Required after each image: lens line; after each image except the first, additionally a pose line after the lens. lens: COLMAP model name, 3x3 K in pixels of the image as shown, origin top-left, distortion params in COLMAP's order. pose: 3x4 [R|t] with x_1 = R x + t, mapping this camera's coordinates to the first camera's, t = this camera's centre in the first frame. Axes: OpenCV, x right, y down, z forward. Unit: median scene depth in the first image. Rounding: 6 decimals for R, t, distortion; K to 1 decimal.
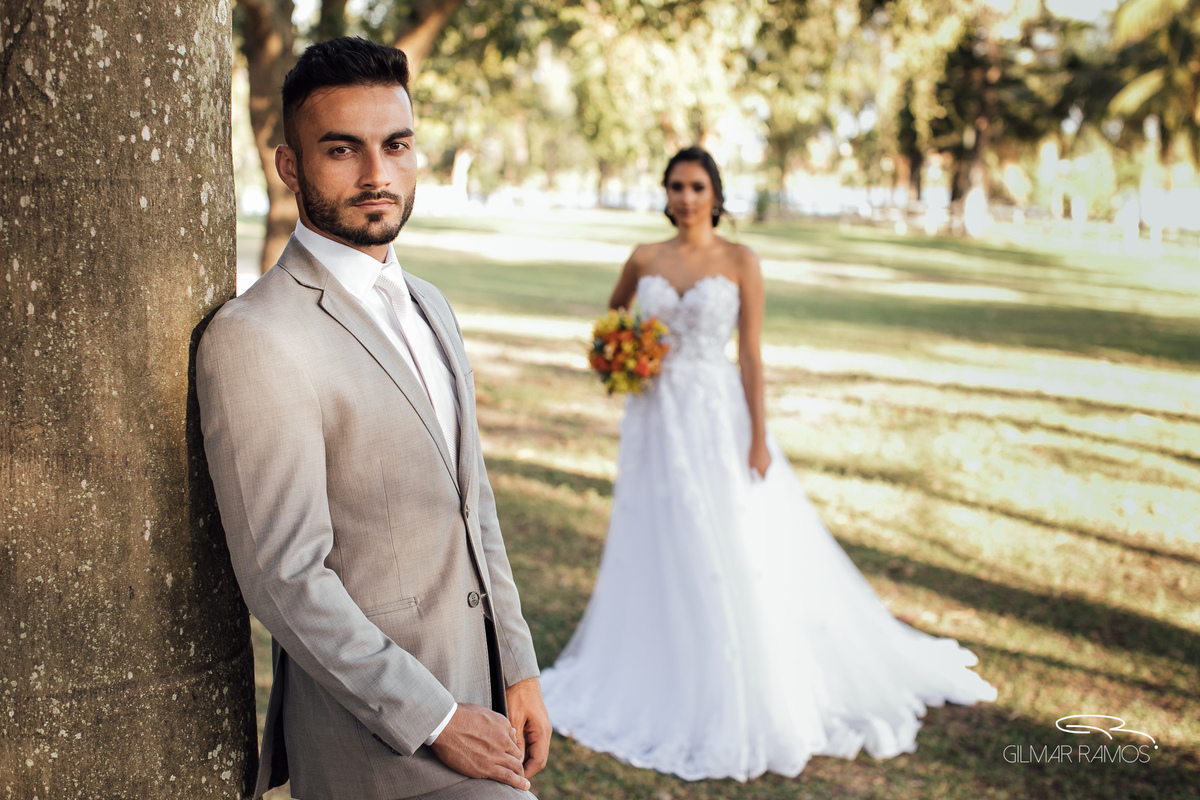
lens RADIAL K [[1840.6, 0, 600.0], [0, 1840.6, 400.0], [0, 0, 1]] dist [-0.131953, 0.153047]
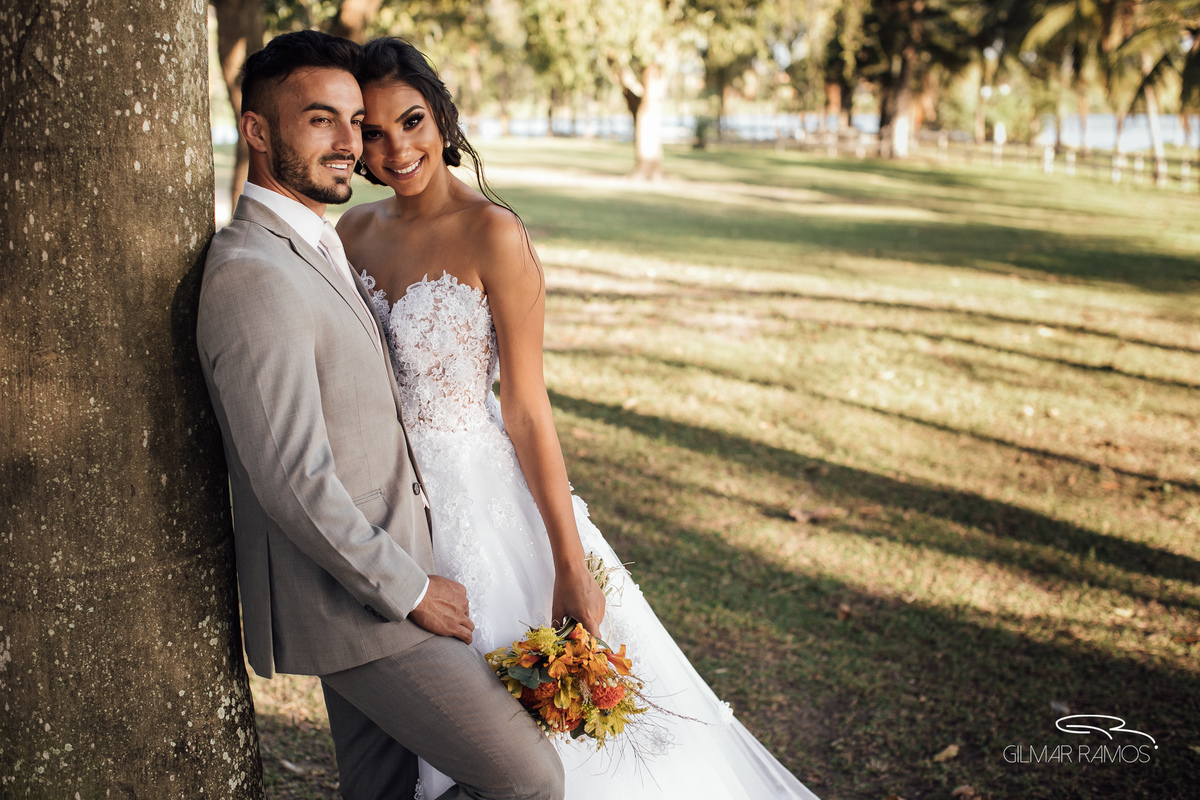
lens RADIAL K [[1840.6, 0, 600.0], [0, 1840.6, 400.0], [0, 0, 1]] dist [-0.131953, 0.153047]
pose [[0.999837, -0.009875, 0.015133, 0.033483], [0.009117, 0.998741, 0.049333, -0.010613], [-0.015601, -0.049187, 0.998668, -0.203769]]
